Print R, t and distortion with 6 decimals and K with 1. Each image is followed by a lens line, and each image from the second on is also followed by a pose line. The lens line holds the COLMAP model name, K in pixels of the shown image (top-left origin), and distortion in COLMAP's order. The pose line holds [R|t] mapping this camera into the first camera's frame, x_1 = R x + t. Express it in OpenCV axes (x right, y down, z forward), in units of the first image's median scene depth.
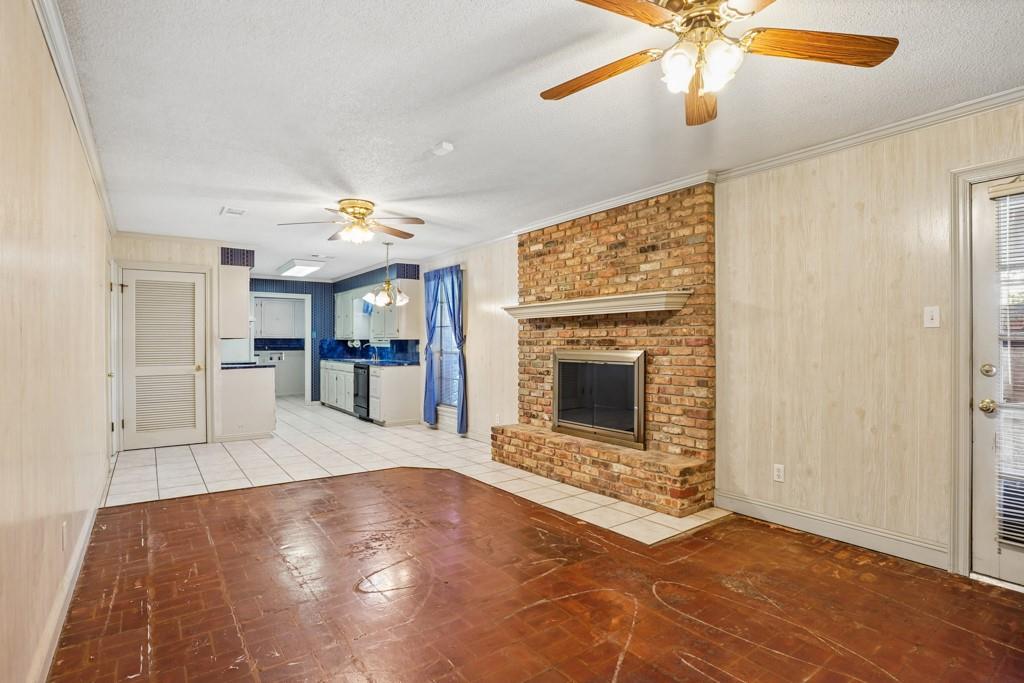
lens RADIAL K [[498.0, 0, 506.7], [0, 498.0, 342.6], [0, 0, 1]] dist [-0.050788, 0.000028]
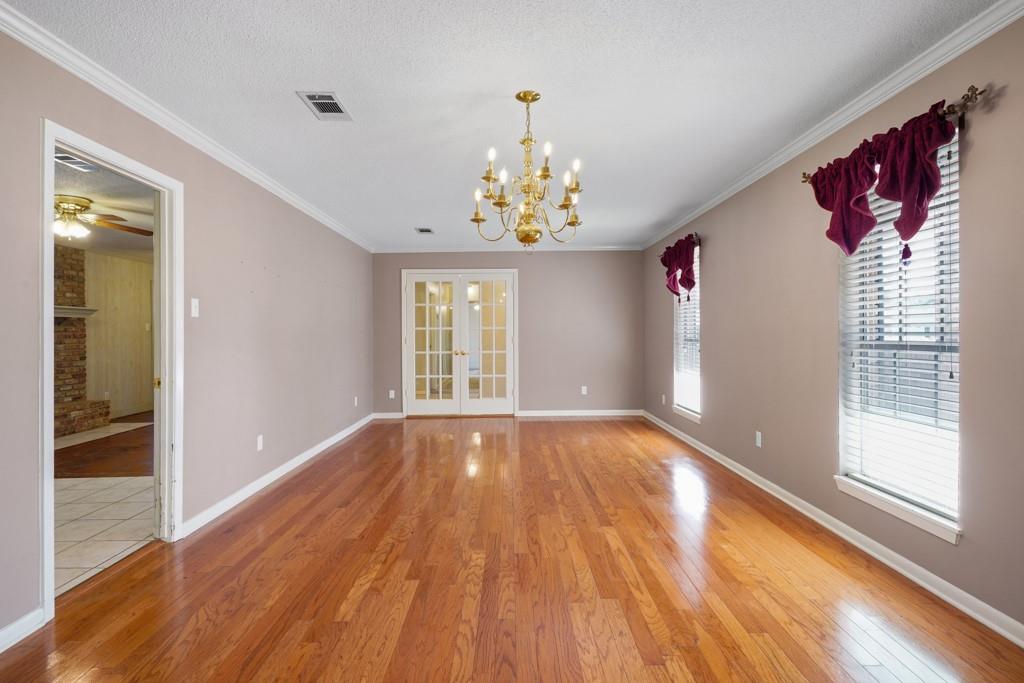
lens RADIAL K [[482.6, 0, 513.2], [0, 482.6, 332.5], [0, 0, 1]] dist [-0.000010, -0.000025]
pose [[-0.813447, 0.009344, 0.581564, -1.903651], [0.008577, 0.999955, -0.004070, 0.007285], [-0.581576, 0.001677, -0.813490, 1.488510]]
